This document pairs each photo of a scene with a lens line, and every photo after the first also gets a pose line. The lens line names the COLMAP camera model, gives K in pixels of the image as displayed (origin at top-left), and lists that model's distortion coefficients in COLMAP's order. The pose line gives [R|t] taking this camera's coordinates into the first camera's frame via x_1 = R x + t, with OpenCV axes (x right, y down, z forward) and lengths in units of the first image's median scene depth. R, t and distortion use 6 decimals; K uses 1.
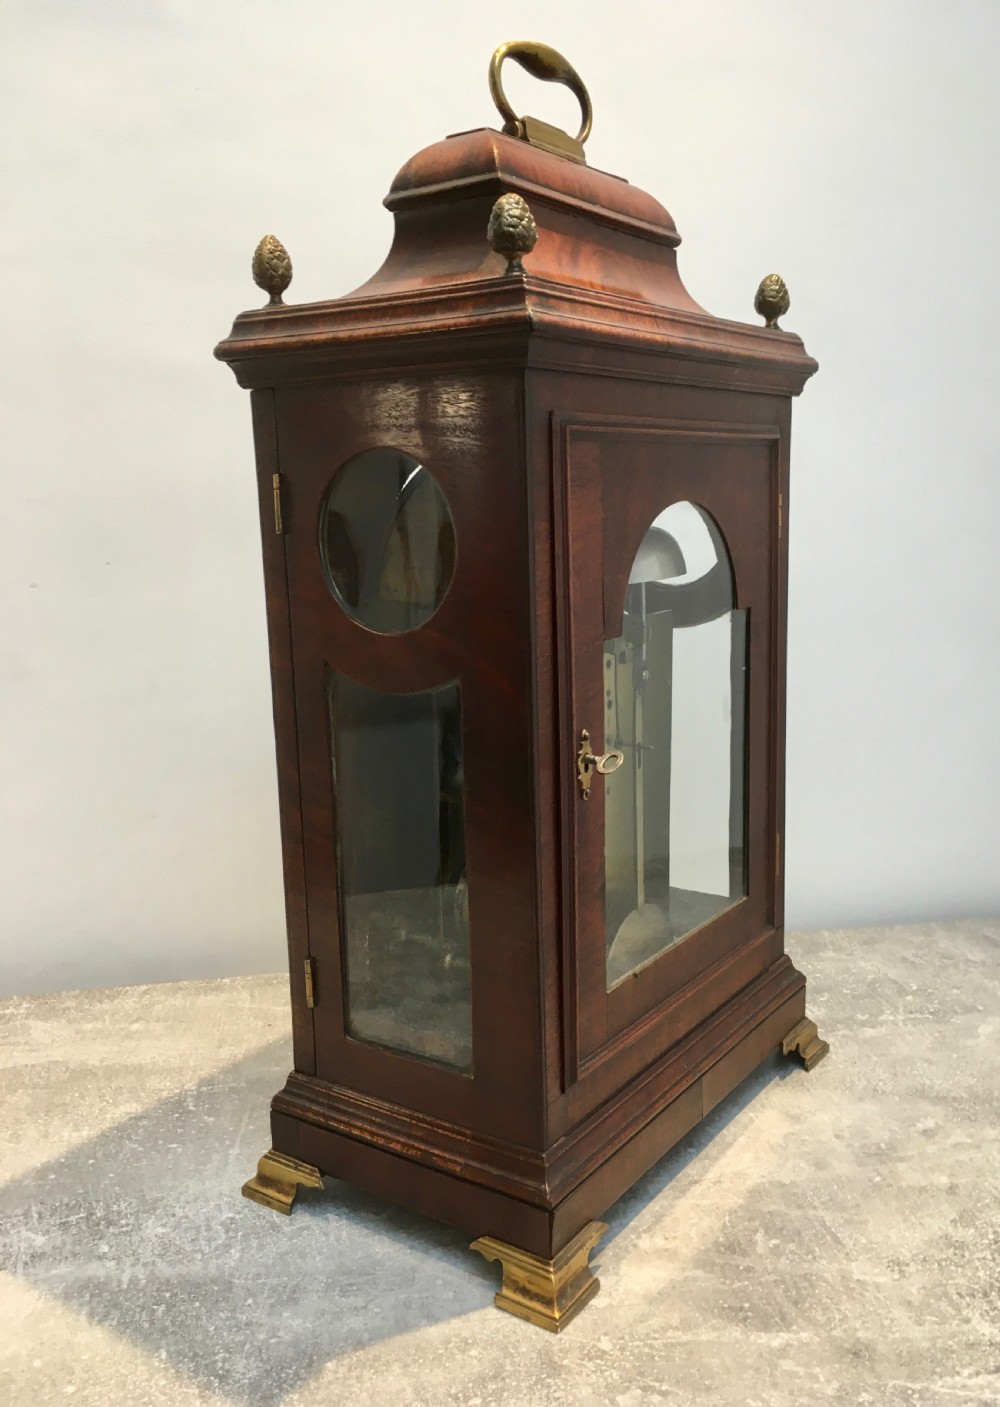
lens RADIAL K [[1243.2, 0, 500.0], [0, 1243.2, 703.5], [0, 0, 1]] dist [0.070608, -0.092848]
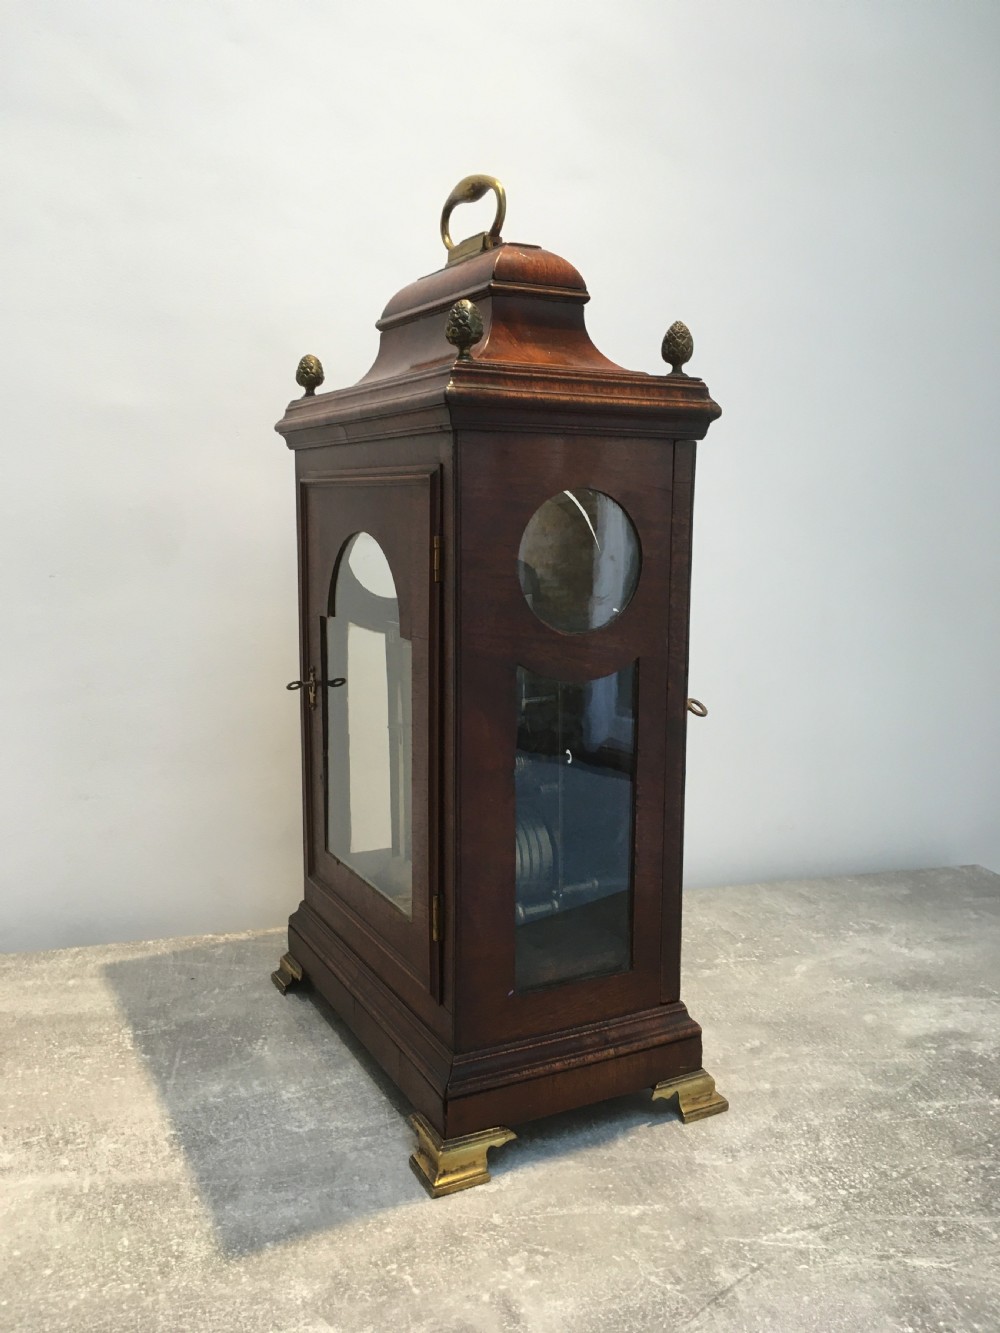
lens RADIAL K [[1161.4, 0, 500.0], [0, 1161.4, 666.5], [0, 0, 1]] dist [0.065199, -0.100475]
pose [[0.993420, 0.000703, 0.114527, -0.040471], [0.003249, 0.999406, -0.034320, 0.016199], [-0.114483, 0.034466, 0.992827, -0.130034]]
